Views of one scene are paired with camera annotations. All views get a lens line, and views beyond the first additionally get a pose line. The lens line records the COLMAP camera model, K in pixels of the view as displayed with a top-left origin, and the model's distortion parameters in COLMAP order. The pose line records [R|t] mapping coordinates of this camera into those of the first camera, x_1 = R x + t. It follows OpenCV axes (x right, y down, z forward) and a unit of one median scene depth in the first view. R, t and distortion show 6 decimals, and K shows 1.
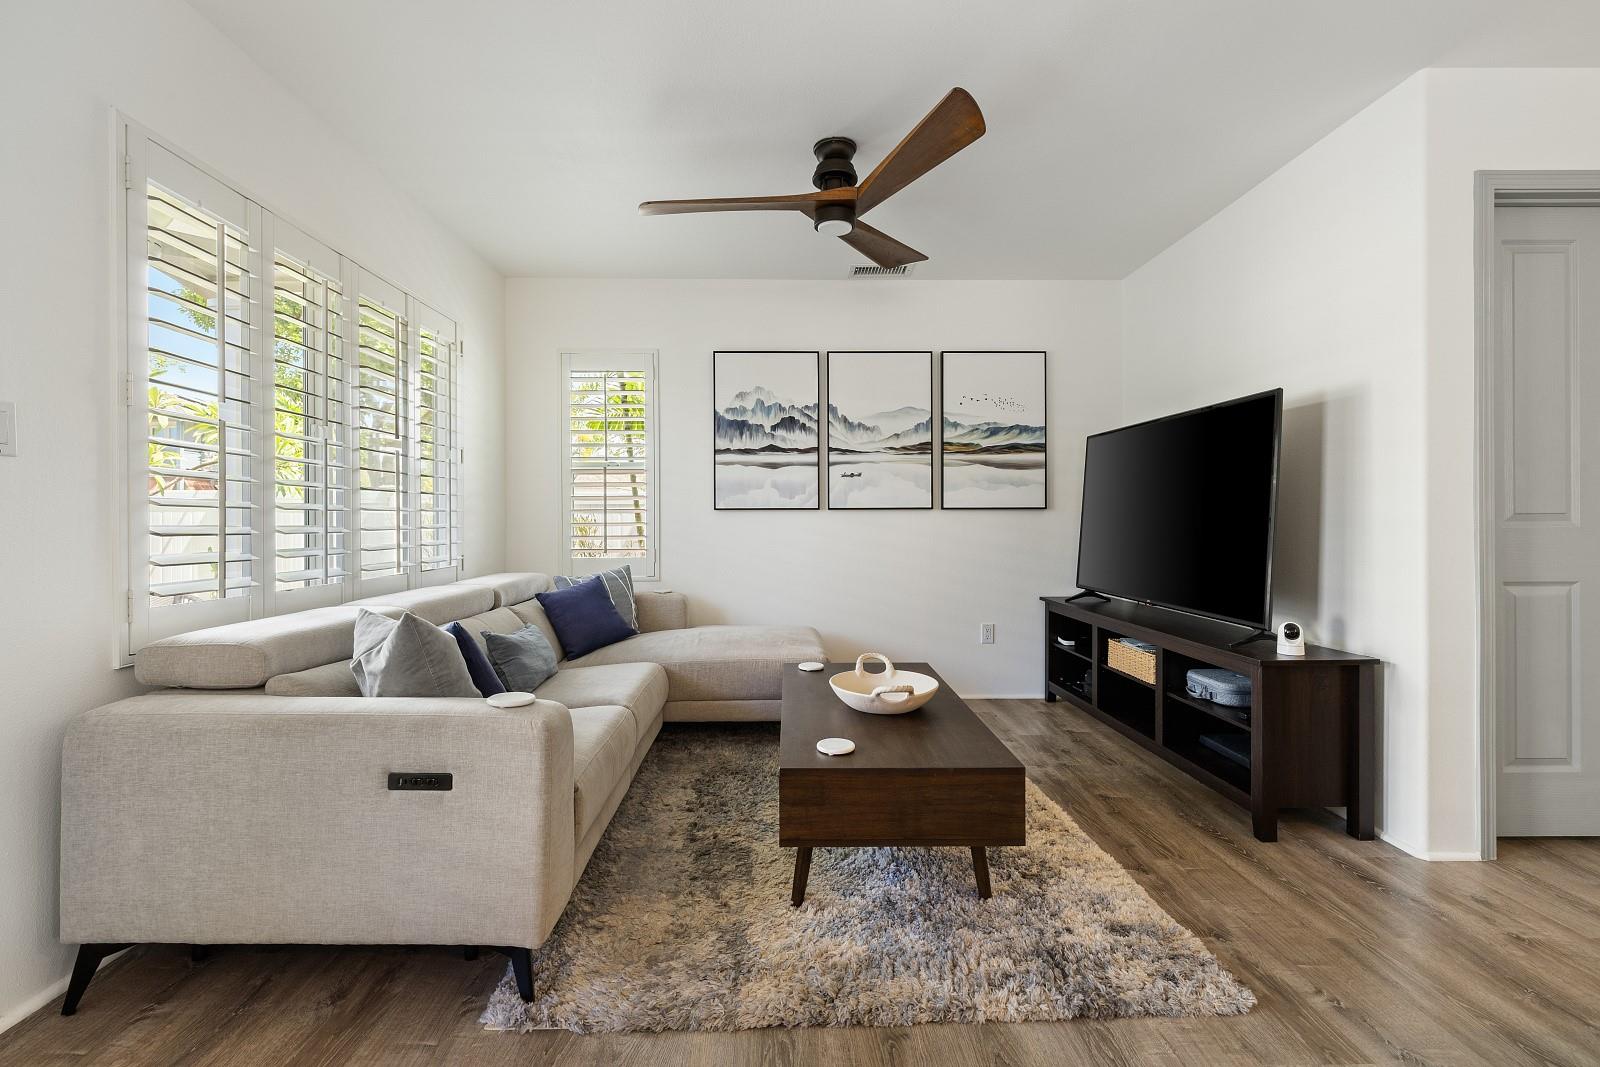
lens RADIAL K [[687.5, 0, 815.2], [0, 687.5, 522.4], [0, 0, 1]] dist [0.001761, 0.000642]
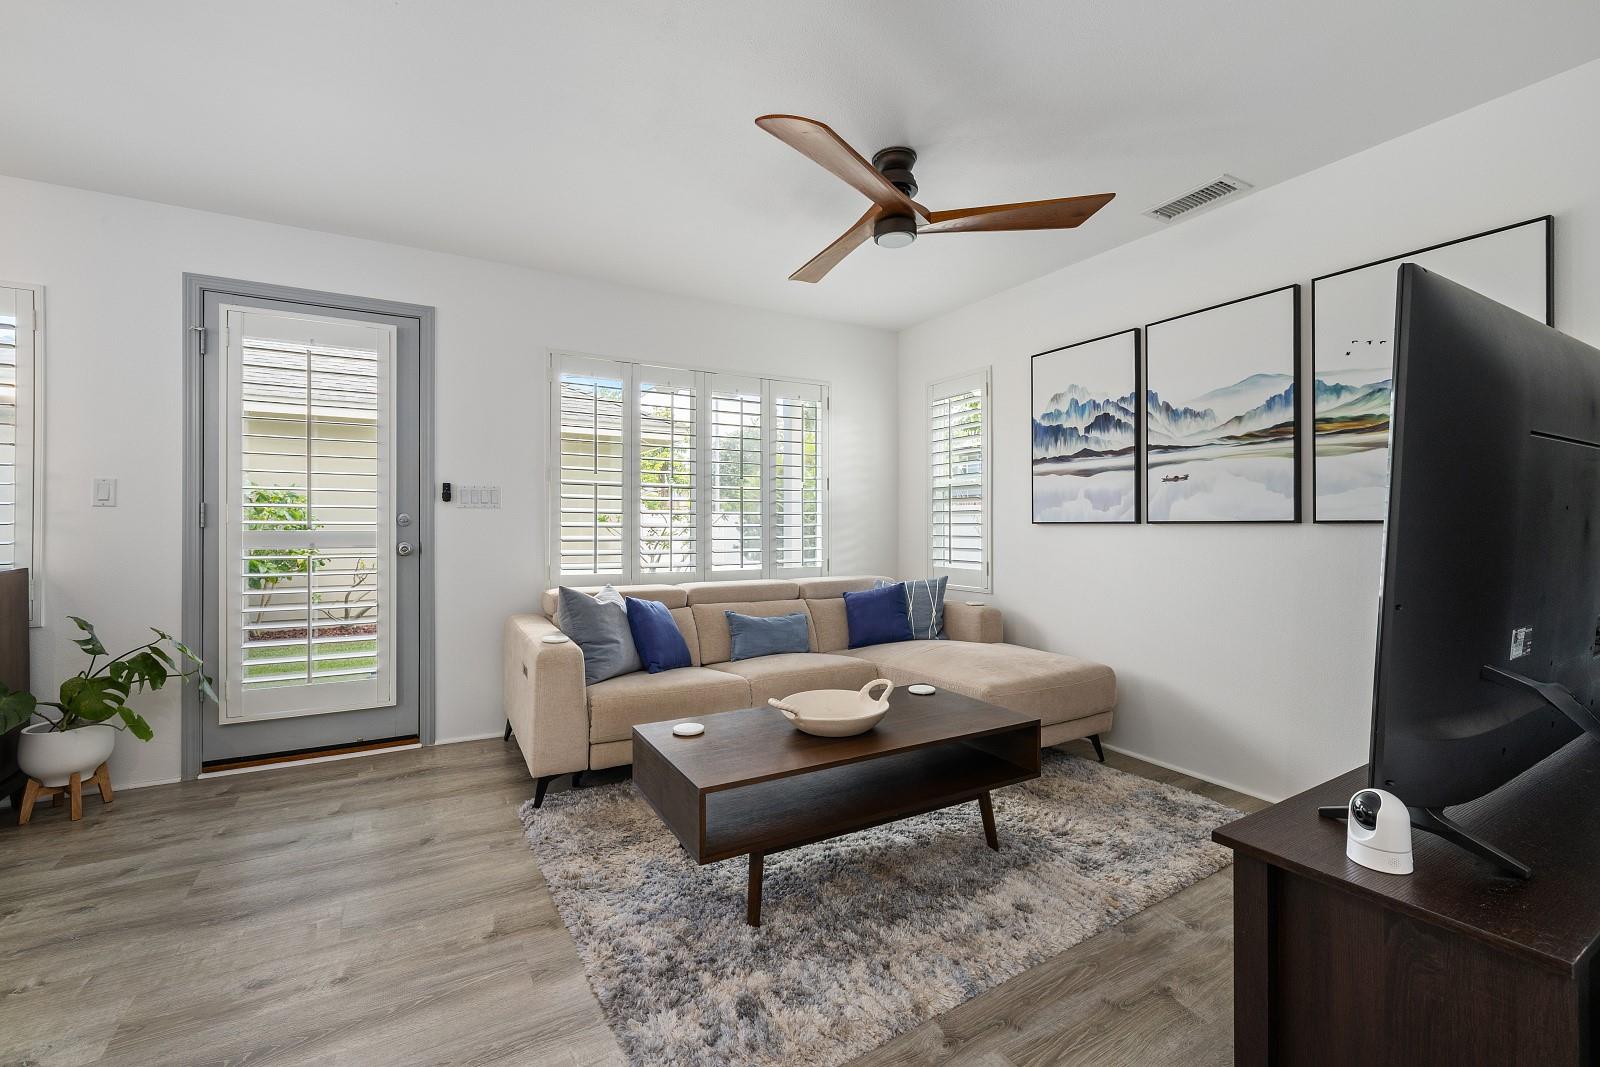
lens RADIAL K [[687.5, 0, 790.2], [0, 687.5, 523.0], [0, 0, 1]] dist [0.001761, 0.000642]
pose [[0.470630, -0.000561, -0.882330, 0.526834], [-0.004809, 0.999983, -0.003201, -0.014836], [0.882318, 0.005750, 0.470619, 0.262723]]
